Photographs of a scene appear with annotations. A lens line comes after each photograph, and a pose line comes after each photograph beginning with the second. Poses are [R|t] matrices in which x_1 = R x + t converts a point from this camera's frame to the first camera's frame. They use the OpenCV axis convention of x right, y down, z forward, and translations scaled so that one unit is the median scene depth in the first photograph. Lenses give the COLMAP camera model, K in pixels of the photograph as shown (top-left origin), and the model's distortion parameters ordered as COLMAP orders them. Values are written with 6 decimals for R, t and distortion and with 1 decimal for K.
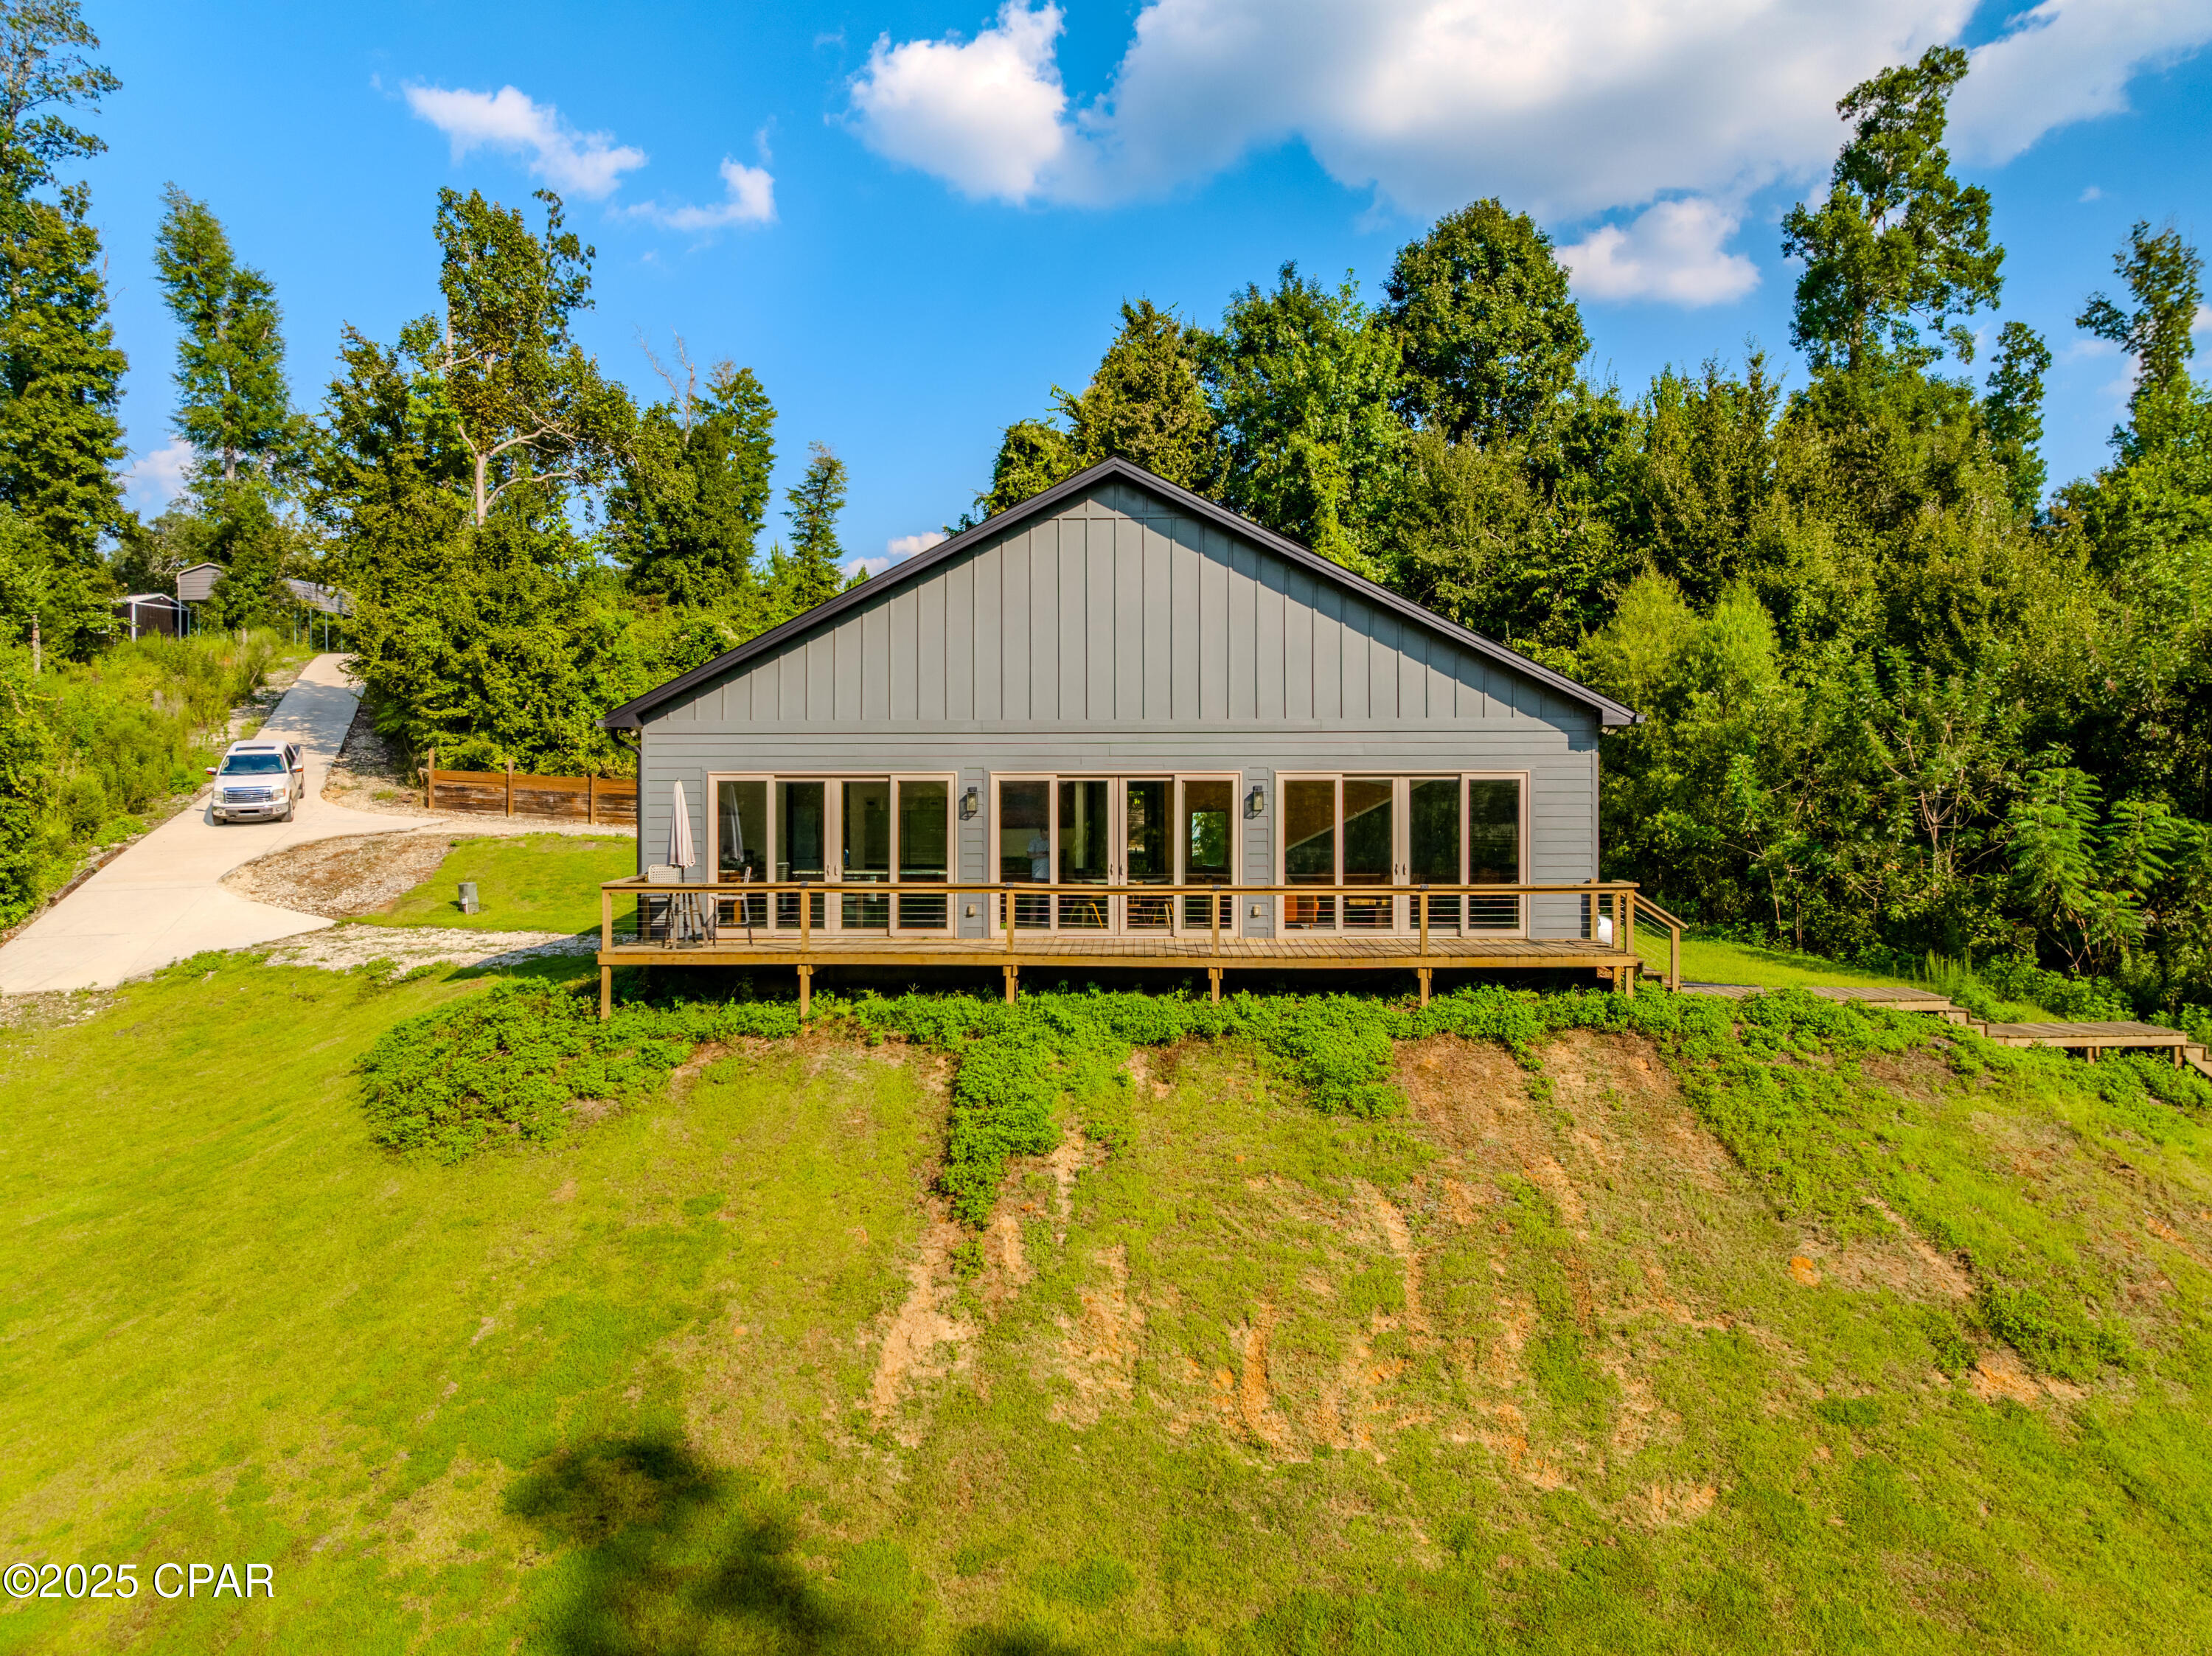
lens RADIAL K [[1560.3, 0, 1112.8], [0, 1560.3, 818.2], [0, 0, 1]] dist [-0.047571, 0.029141]
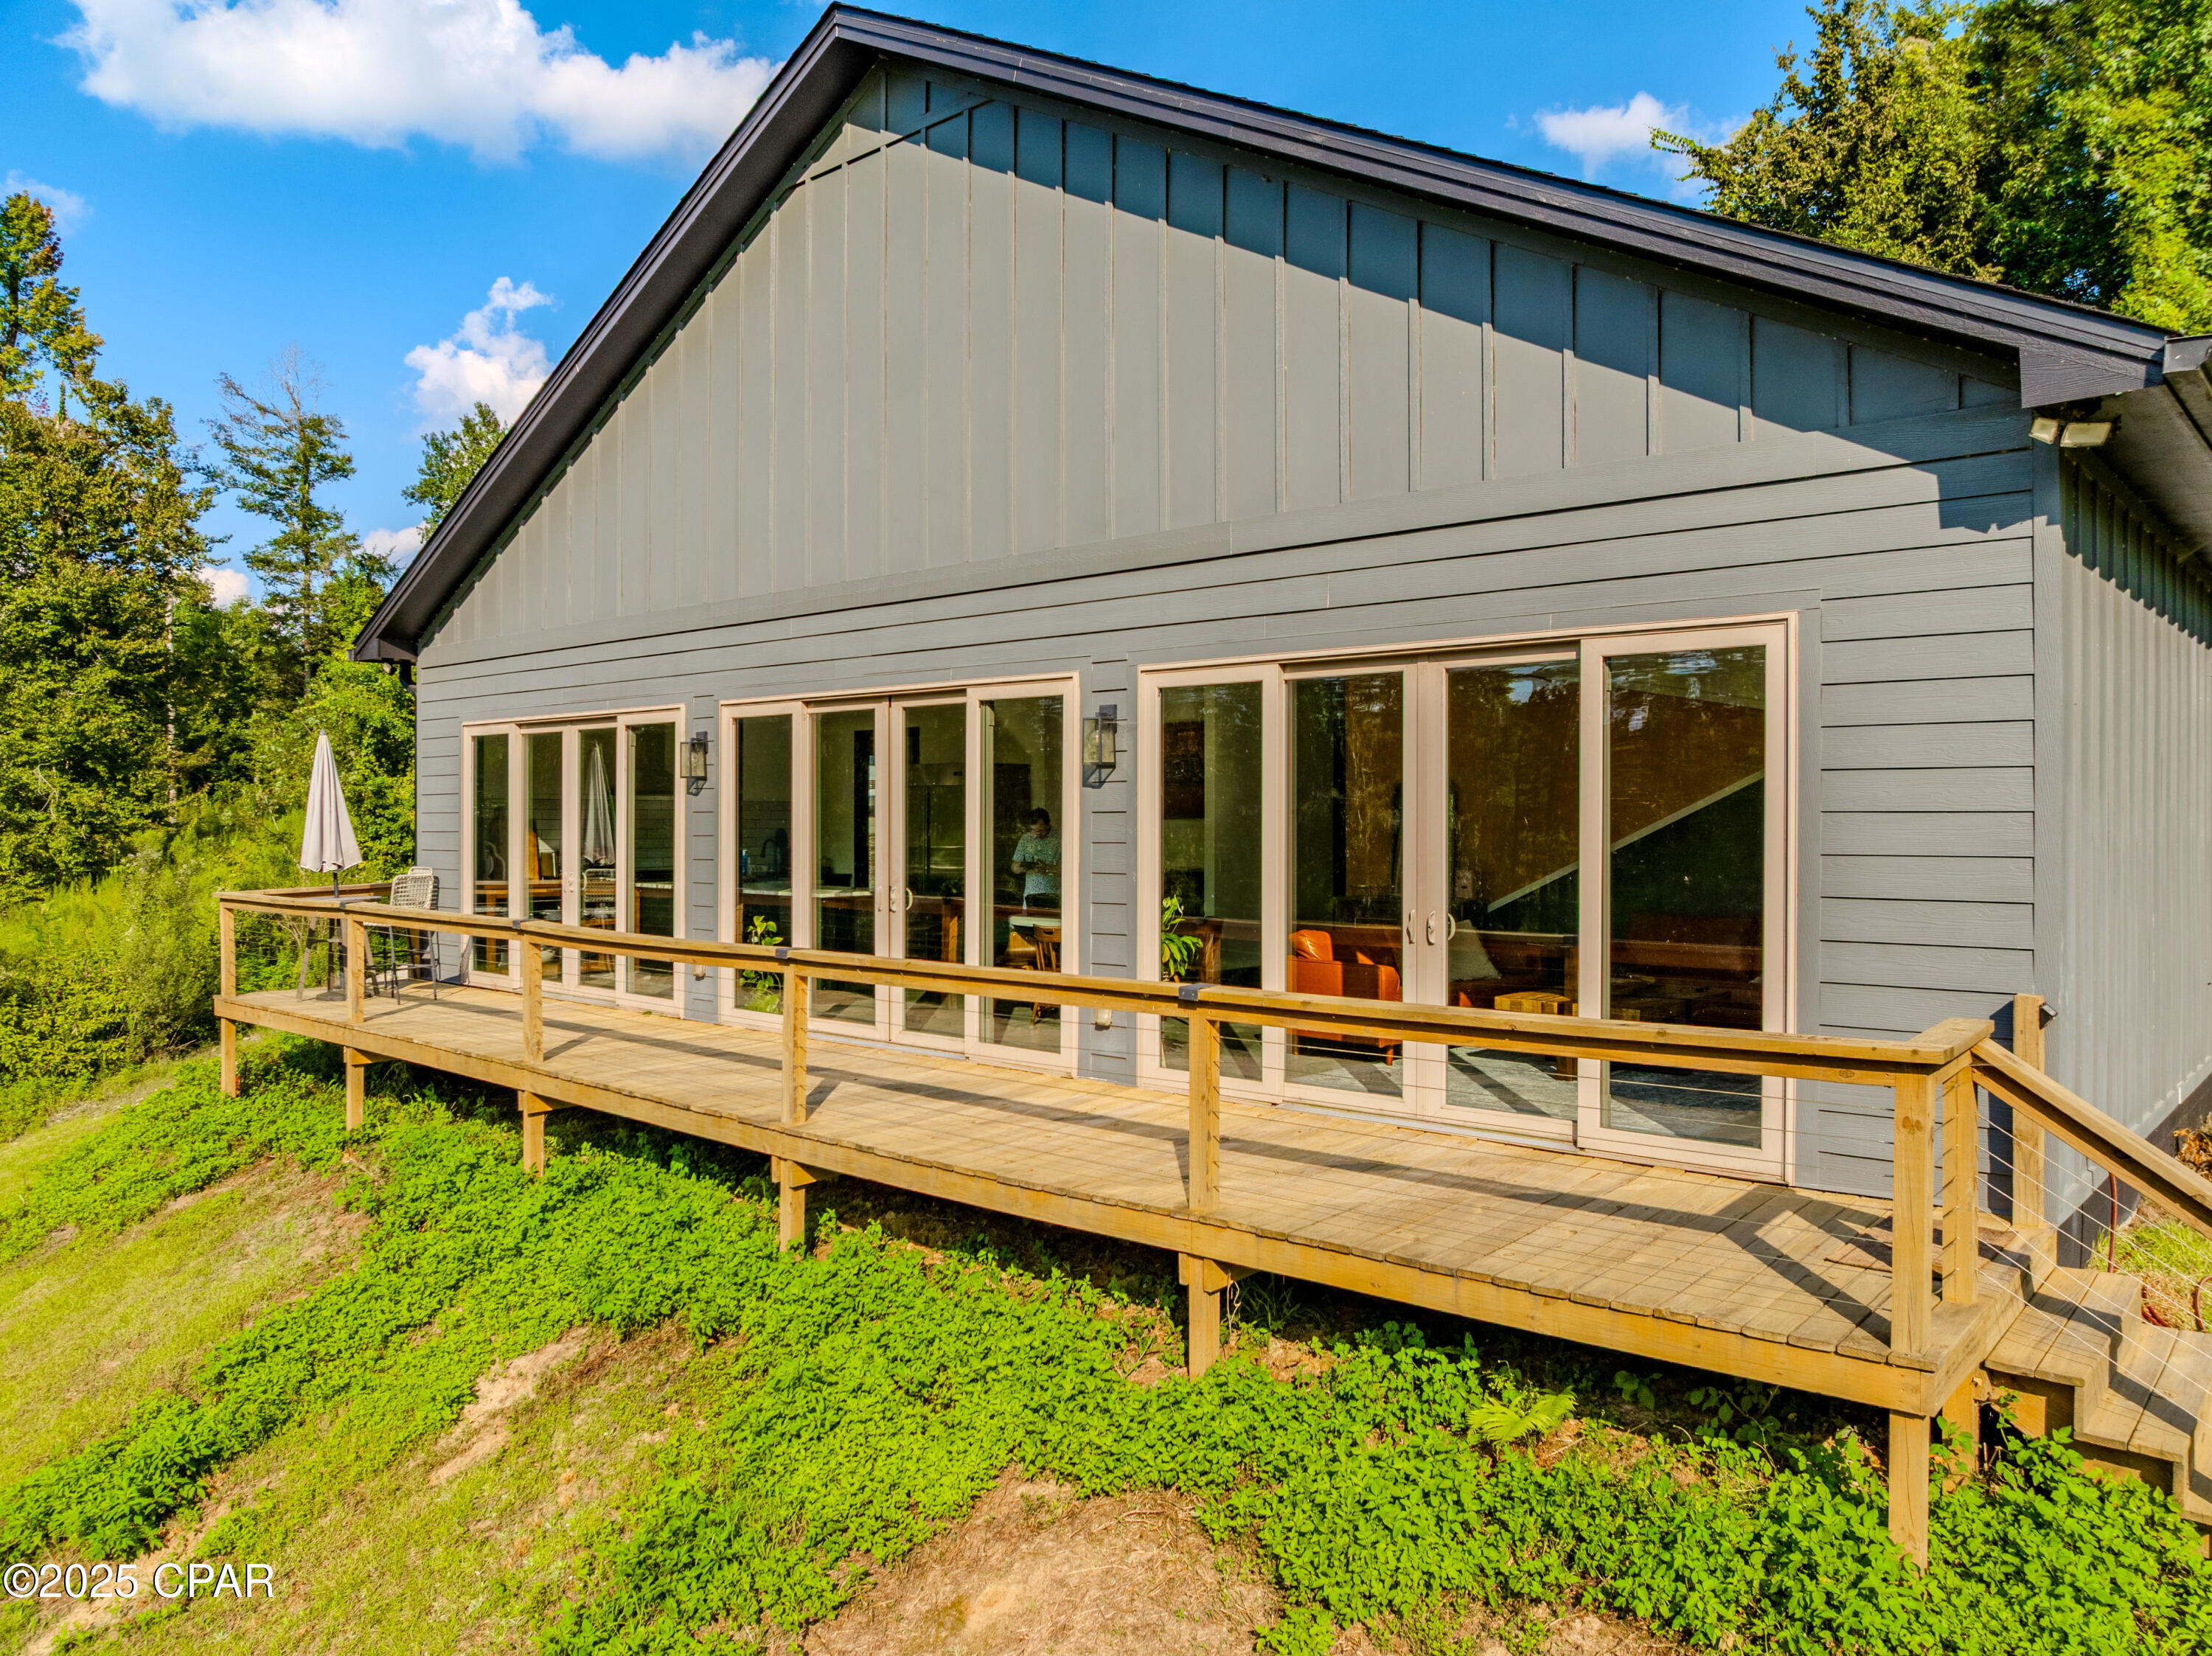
lens RADIAL K [[1560.3, 0, 1112.8], [0, 1560.3, 818.2], [0, 0, 1]] dist [-0.047571, 0.029141]
pose [[0.773448, 0.003500, -0.633850, 0.349408], [-0.005607, 0.999983, -0.001321, 0.009184], [0.633835, 0.004576, 0.773455, 0.683329]]
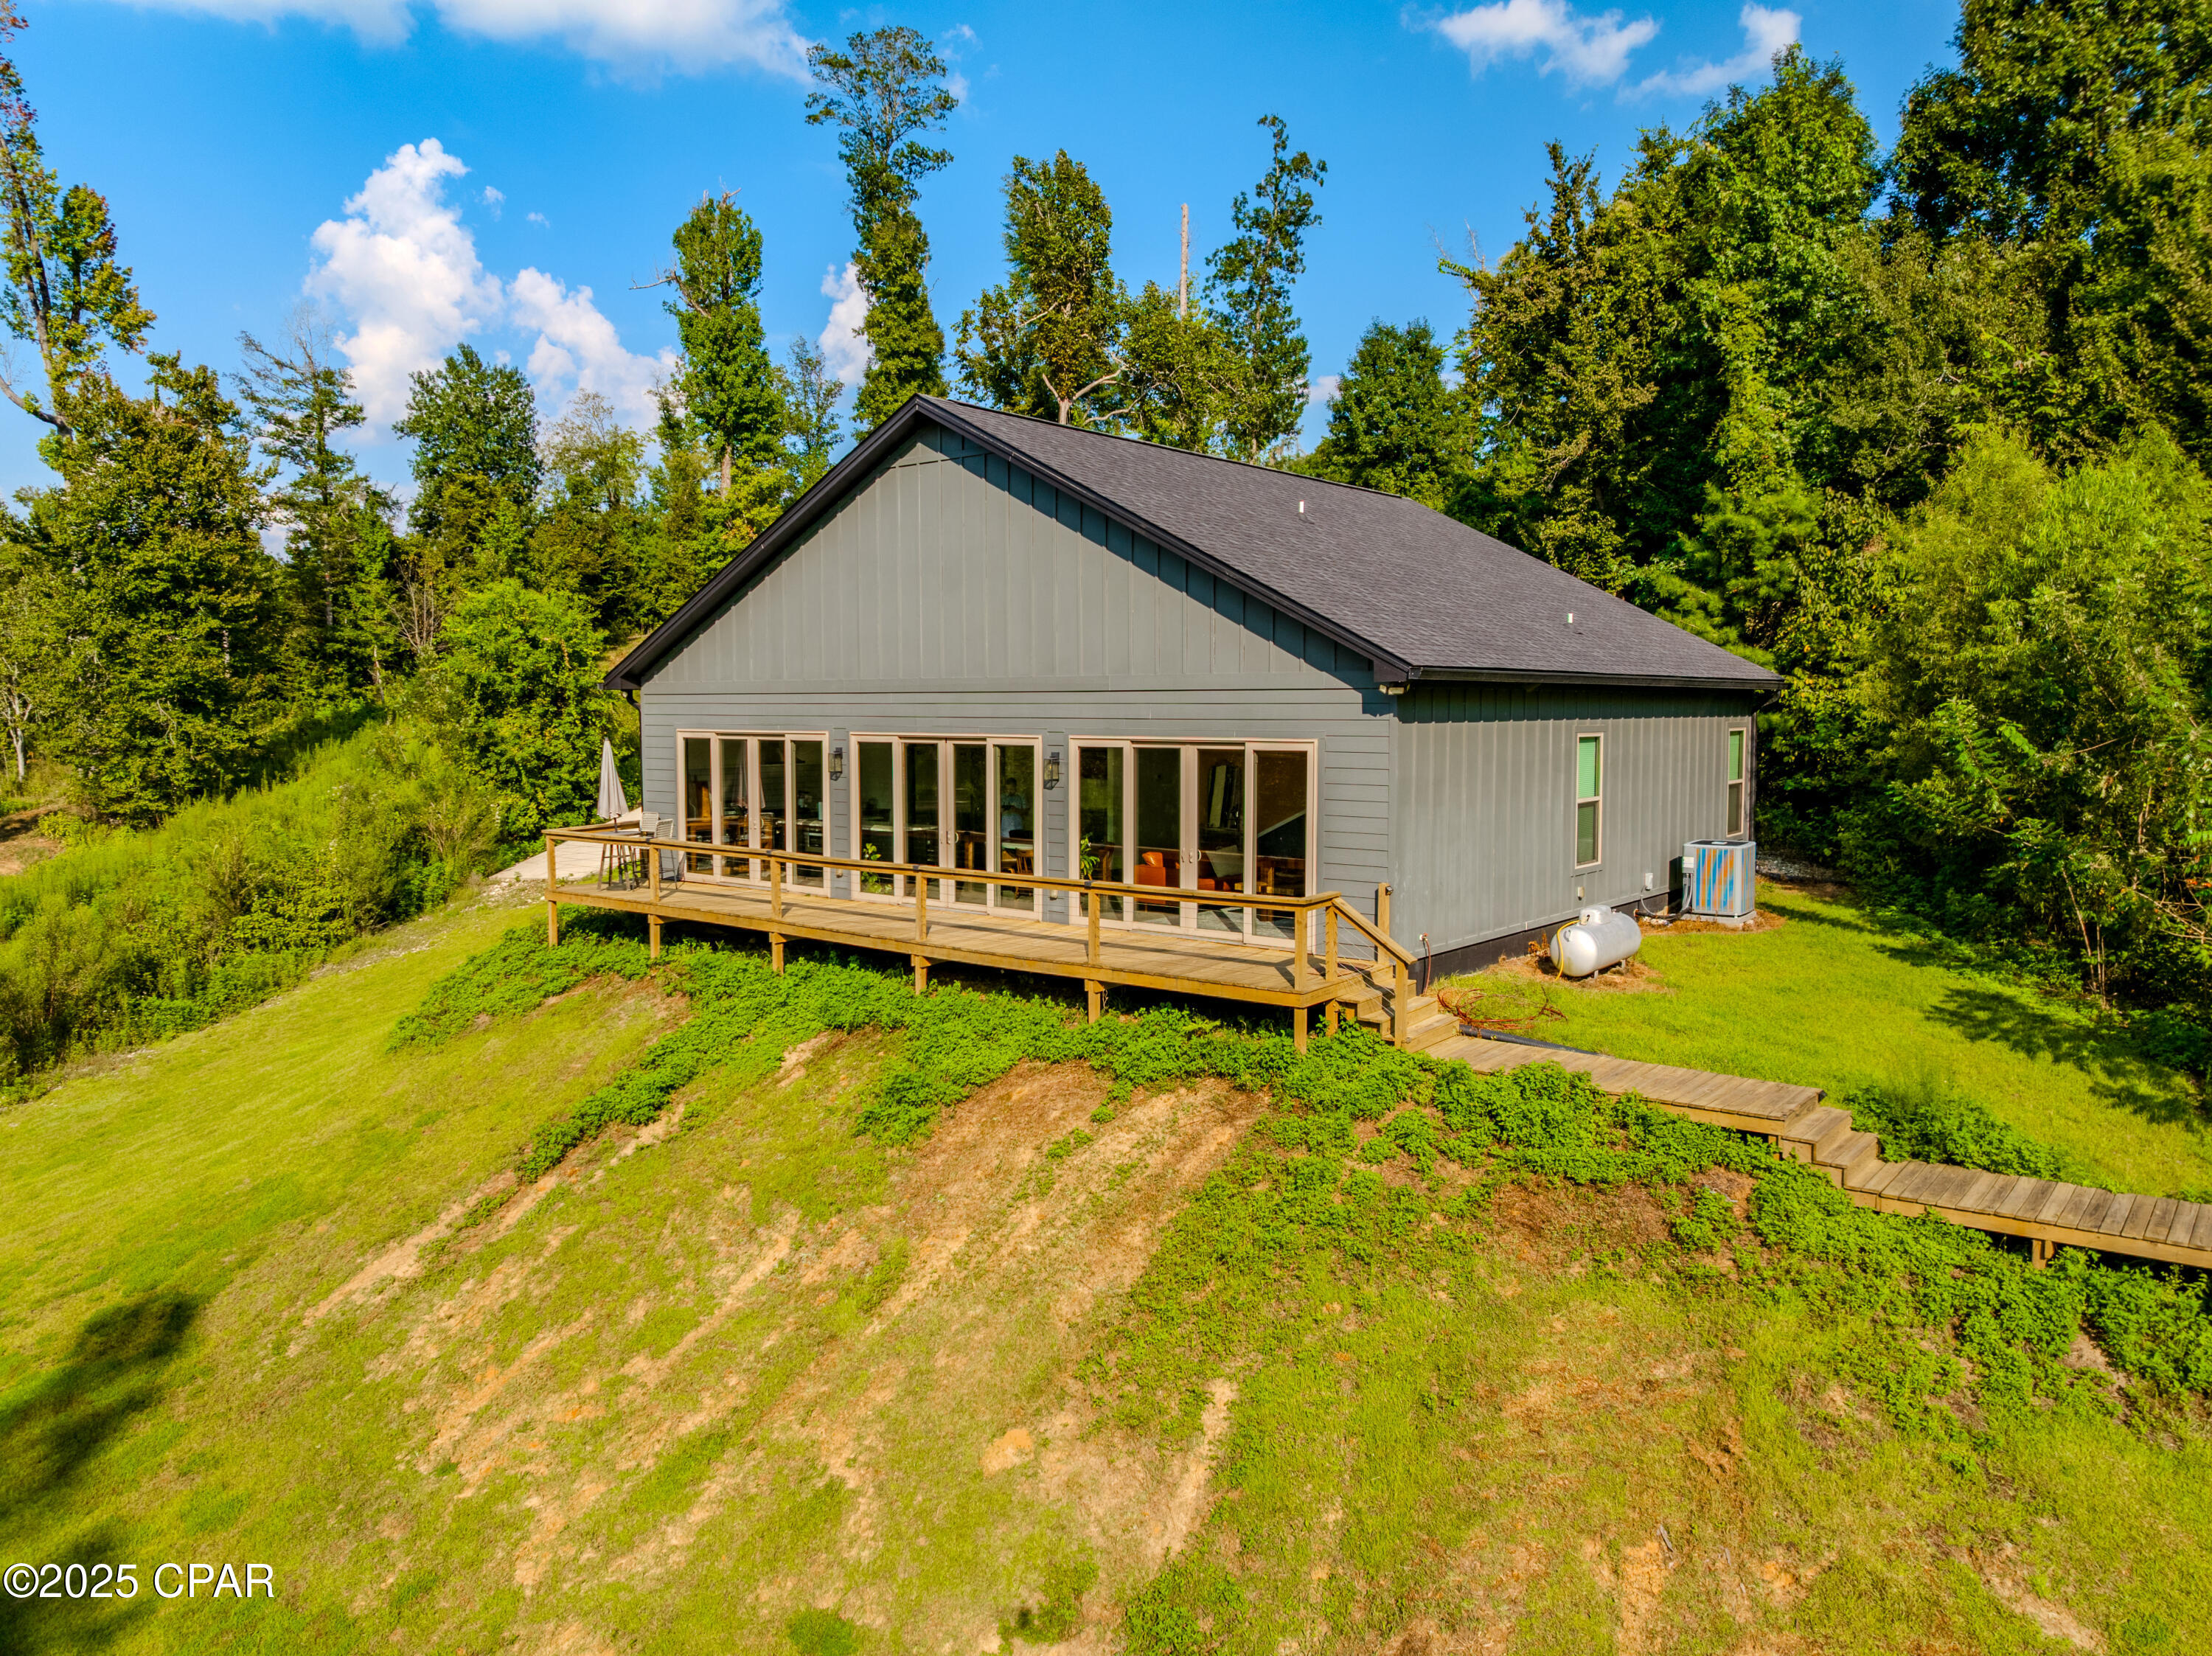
lens RADIAL K [[1560.3, 0, 1112.8], [0, 1560.3, 818.2], [0, 0, 1]] dist [-0.047571, 0.029141]
pose [[0.800184, 0.045369, -0.598036, 0.646575], [-0.003236, 0.997447, 0.071341, -0.046265], [0.599746, -0.055151, 0.798288, 0.309409]]
